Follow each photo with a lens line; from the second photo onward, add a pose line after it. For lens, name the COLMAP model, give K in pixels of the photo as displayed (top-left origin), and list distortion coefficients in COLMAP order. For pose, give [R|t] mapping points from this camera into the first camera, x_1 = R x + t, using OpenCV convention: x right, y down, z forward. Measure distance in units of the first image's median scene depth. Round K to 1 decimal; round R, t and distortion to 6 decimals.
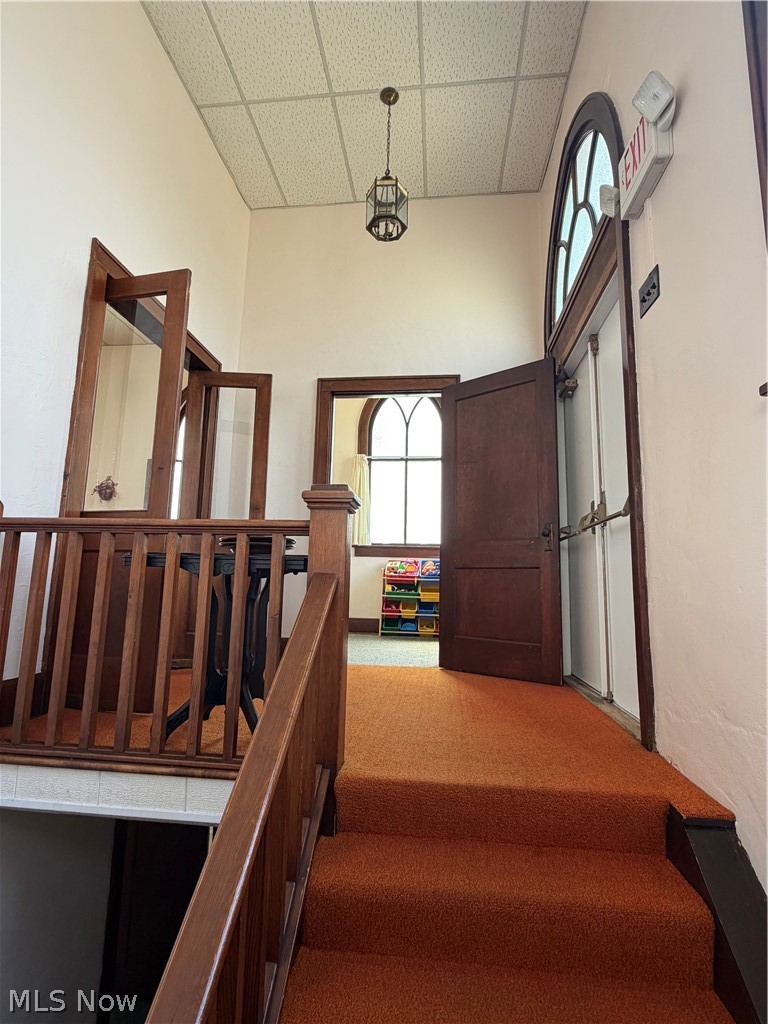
lens RADIAL K [[518.8, 0, 387.8], [0, 518.8, 504.2], [0, 0, 1]] dist [-0.002870, 0.001679]
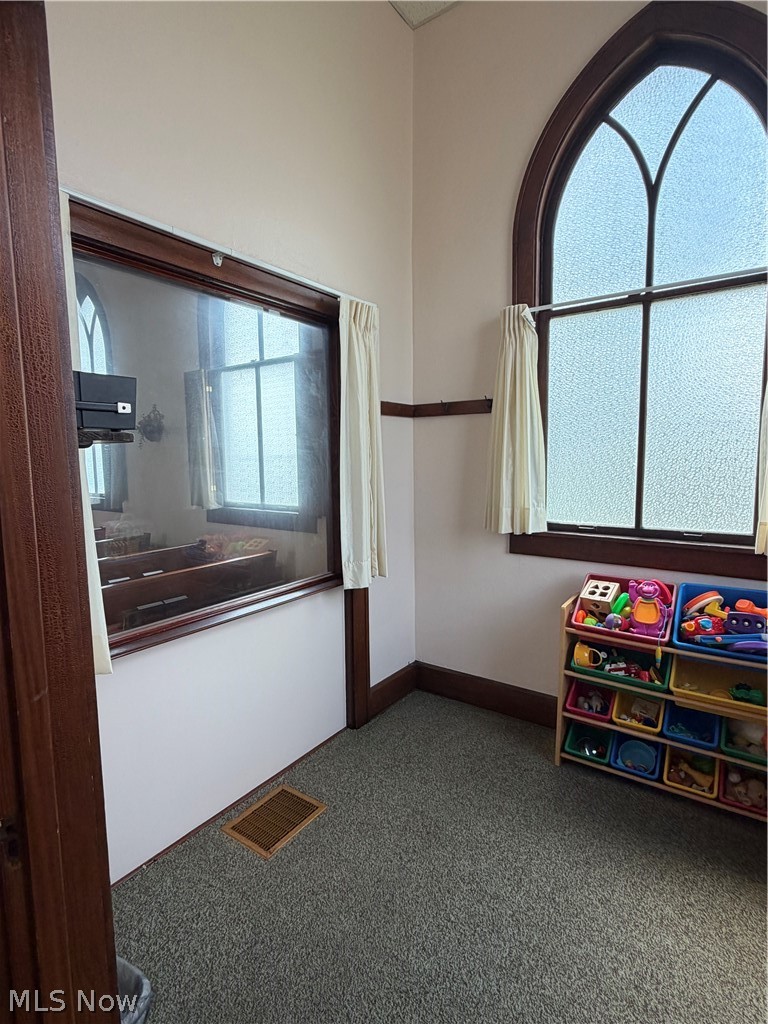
lens RADIAL K [[518.8, 0, 384.3], [0, 518.8, 511.3], [0, 0, 1]] dist [-0.002870, 0.001679]
pose [[0.871898, 0.018757, -0.489328, 0.059680], [0.108930, 0.966800, 0.231153, -0.049052], [0.477418, -0.254845, 0.840908, 0.614288]]
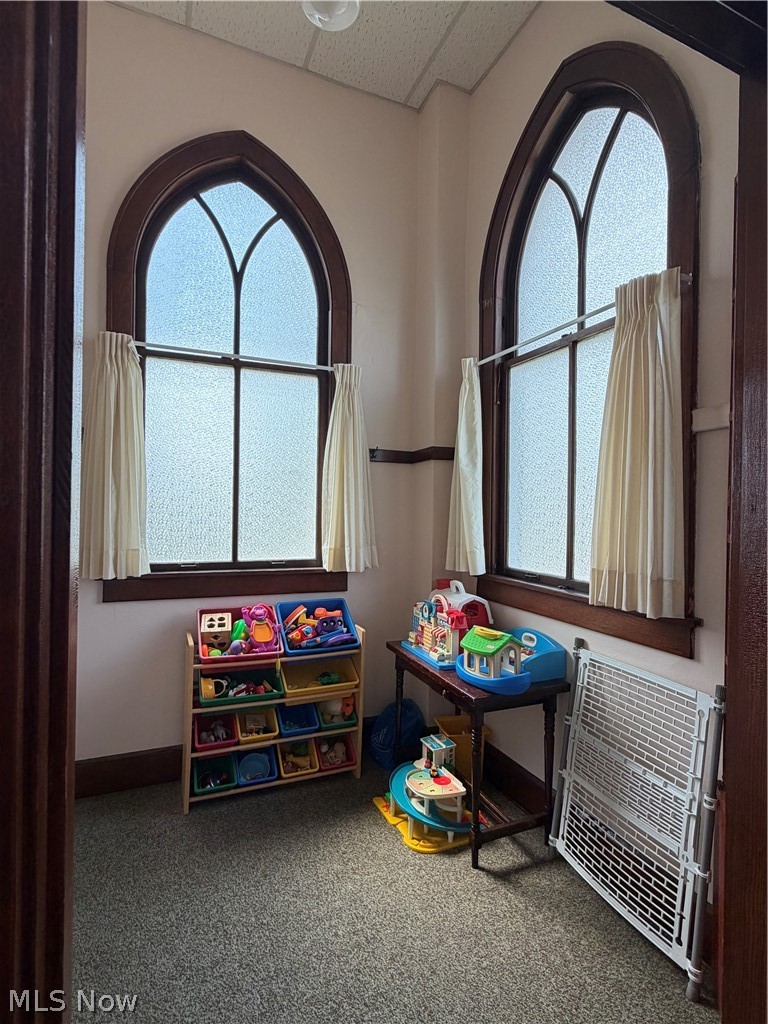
lens RADIAL K [[518.8, 0, 388.6], [0, 518.8, 507.2], [0, 0, 1]] dist [-0.002870, 0.001679]
pose [[0.864801, -0.009304, 0.502028, -0.075846], [-0.077377, 0.985416, 0.151552, -0.047357], [-0.496117, -0.169908, 0.851469, 0.600457]]
